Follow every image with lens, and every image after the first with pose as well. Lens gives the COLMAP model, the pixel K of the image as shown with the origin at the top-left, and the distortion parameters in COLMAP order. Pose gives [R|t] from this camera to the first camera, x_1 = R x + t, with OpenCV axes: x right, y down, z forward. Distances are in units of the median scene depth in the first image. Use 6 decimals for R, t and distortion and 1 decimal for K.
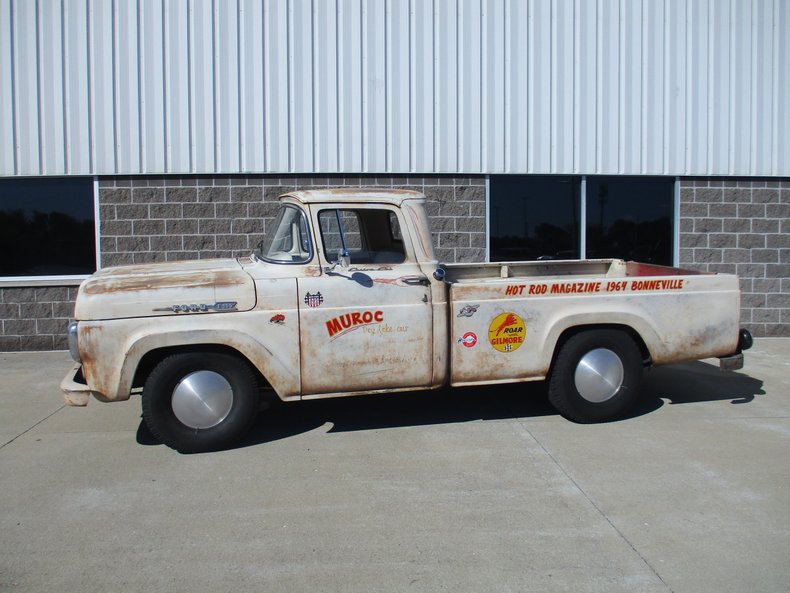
lens RADIAL K [[654.8, 0, 395.1], [0, 654.8, 335.5], [0, 0, 1]] dist [-0.063842, 0.009301]
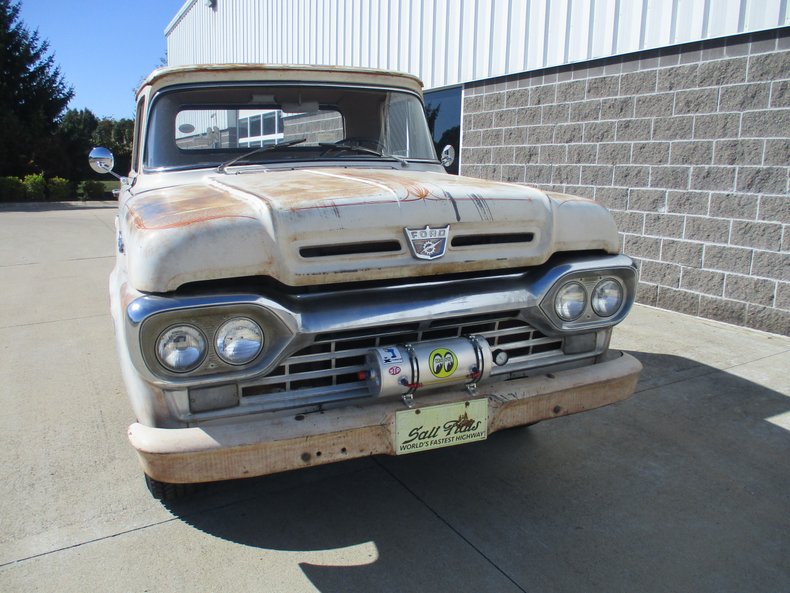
lens RADIAL K [[663.7, 0, 384.5], [0, 663.7, 311.2], [0, 0, 1]] dist [-0.042577, 0.009364]
pose [[0.404881, 0.204417, -0.891227, 0.707840], [-0.139910, 0.977062, 0.160544, -0.093738], [0.903602, 0.059690, 0.424194, 0.795879]]
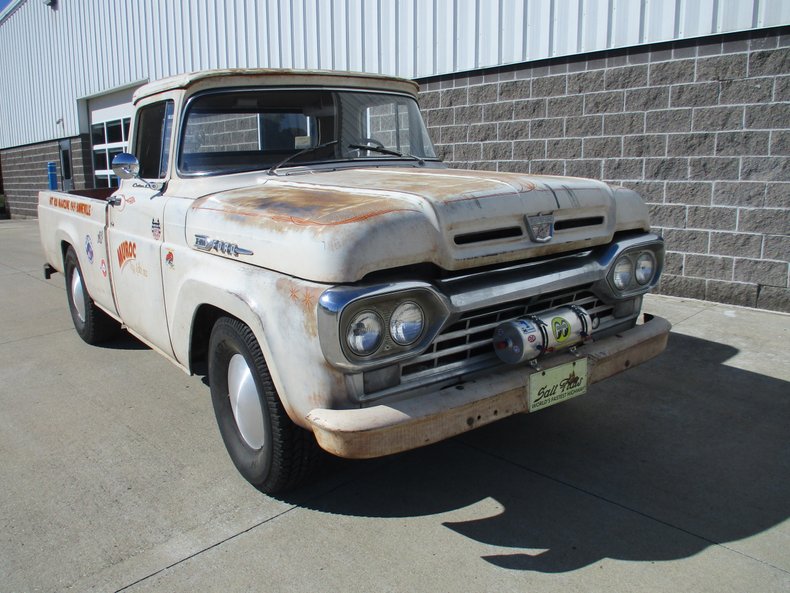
lens RADIAL K [[662.6, 0, 385.1], [0, 662.6, 314.3], [0, 0, 1]] dist [-0.050310, 0.014151]
pose [[0.620106, 0.164636, -0.767048, 0.646816], [-0.095366, 0.986300, 0.134599, -0.063342], [0.778700, -0.010315, 0.627312, 0.597534]]
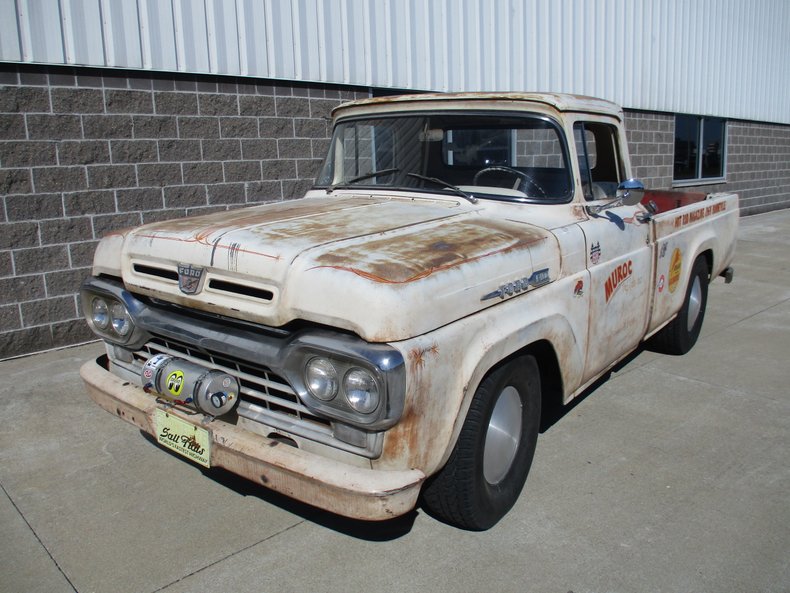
lens RADIAL K [[656.8, 0, 397.2], [0, 656.8, 326.2], [0, 0, 1]] dist [-0.064588, 0.017959]
pose [[0.780054, -0.163902, 0.603864, -0.651801], [0.108229, 0.985879, 0.127782, -0.081169], [-0.616281, -0.034321, 0.786778, 0.522640]]
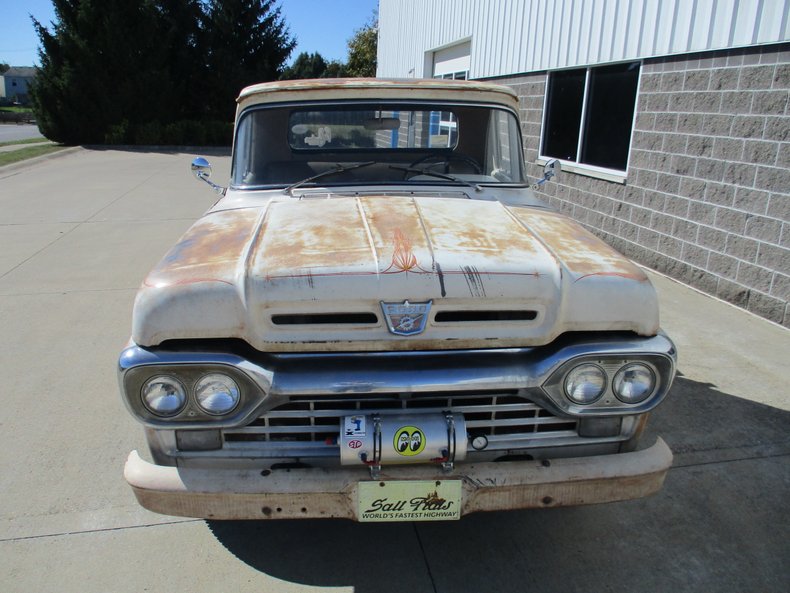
lens RADIAL K [[666.2, 0, 377.8], [0, 666.2, 306.3], [0, 0, 1]] dist [-0.043760, 0.006155]
pose [[0.090118, 0.294336, -0.951444, 0.720408], [-0.168511, 0.946063, 0.276711, -0.190737], [0.981572, 0.135392, 0.134856, 0.925488]]
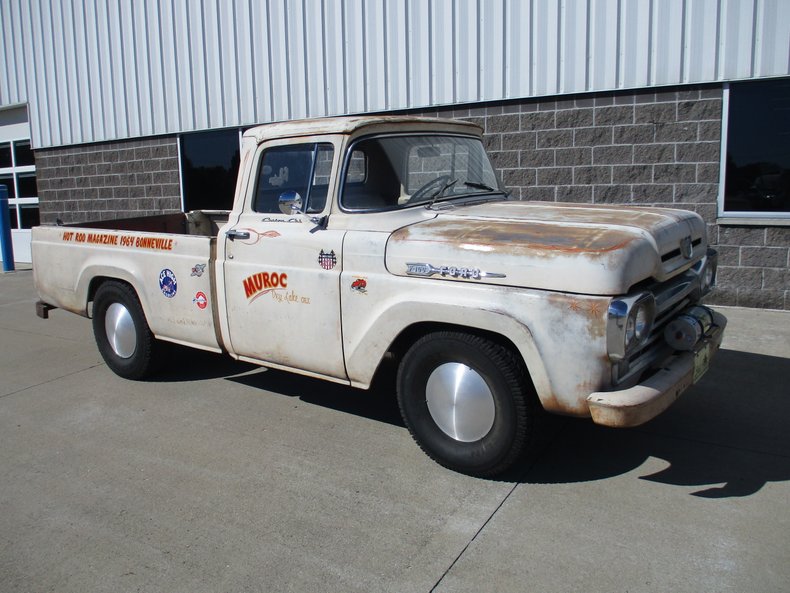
lens RADIAL K [[662.6, 0, 385.1], [0, 662.6, 314.3], [0, 0, 1]] dist [-0.050310, 0.014151]
pose [[0.812614, 0.095288, -0.574959, 0.467406], [-0.057141, 0.994817, 0.084111, -0.042782], [0.579994, -0.035496, 0.813847, 0.278730]]
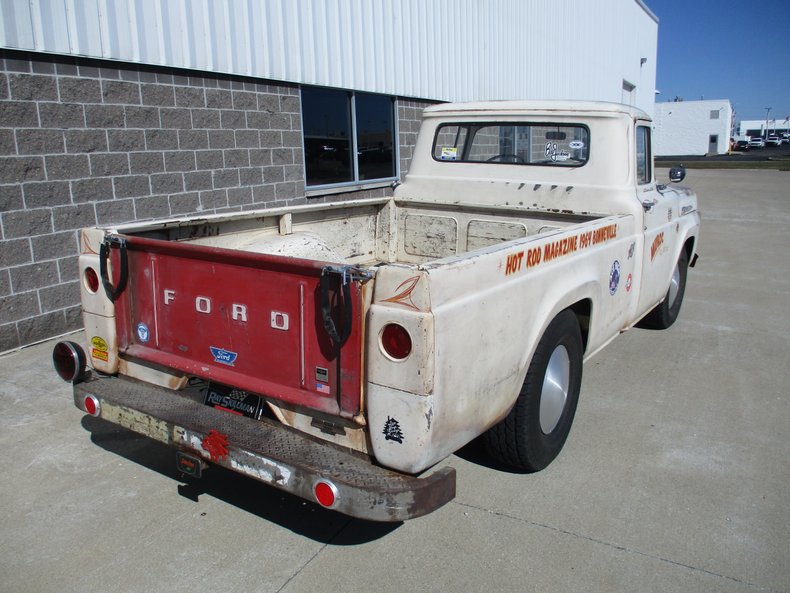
lens RADIAL K [[656.8, 0, 397.2], [0, 656.8, 326.2], [0, 0, 1]] dist [-0.064588, 0.017959]
pose [[0.529479, -0.226879, 0.817421, -1.041890], [0.132715, 0.973862, 0.184335, -0.107510], [-0.837877, 0.010883, 0.545750, 0.645097]]
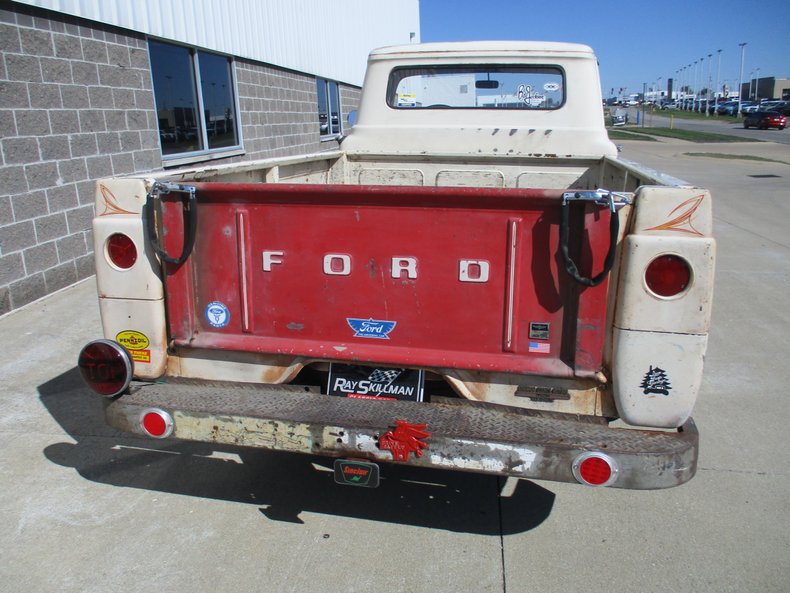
lens RADIAL K [[656.8, 0, 397.2], [0, 656.8, 326.2], [0, 0, 1]] dist [-0.064588, 0.017959]
pose [[0.206717, -0.295995, 0.932553, -1.068111], [0.165485, 0.949985, 0.264845, -0.112241], [-0.964304, 0.099576, 0.245360, 0.920324]]
